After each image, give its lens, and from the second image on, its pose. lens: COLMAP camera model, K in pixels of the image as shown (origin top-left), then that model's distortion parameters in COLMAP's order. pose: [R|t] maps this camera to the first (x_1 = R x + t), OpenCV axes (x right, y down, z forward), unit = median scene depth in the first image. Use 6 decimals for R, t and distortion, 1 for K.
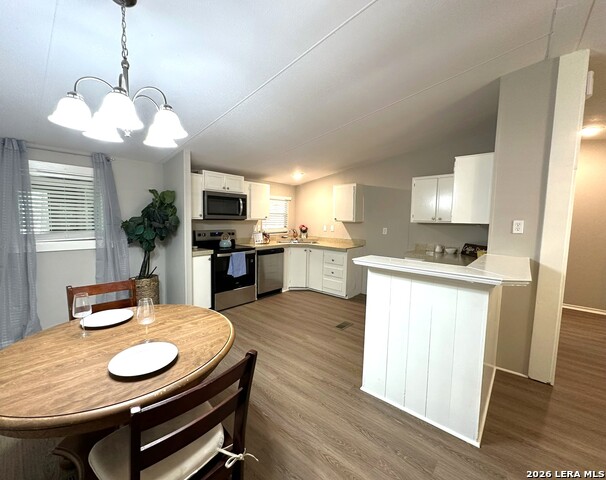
lens RADIAL K [[256.9, 0, 303.0], [0, 256.9, 240.0], [0, 0, 1]] dist [0.000139, -0.000001]
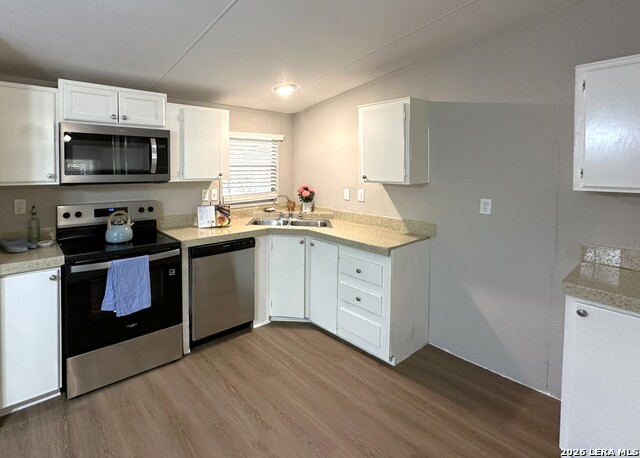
lens RADIAL K [[320.9, 0, 279.8], [0, 320.9, 172.7], [0, 0, 1]] dist [-0.001068, -0.000023]
pose [[0.981606, -0.007602, -0.190767, 0.088162], [-0.004779, 0.997916, -0.064357, -0.053242], [0.190859, 0.064084, 0.979523, 0.411649]]
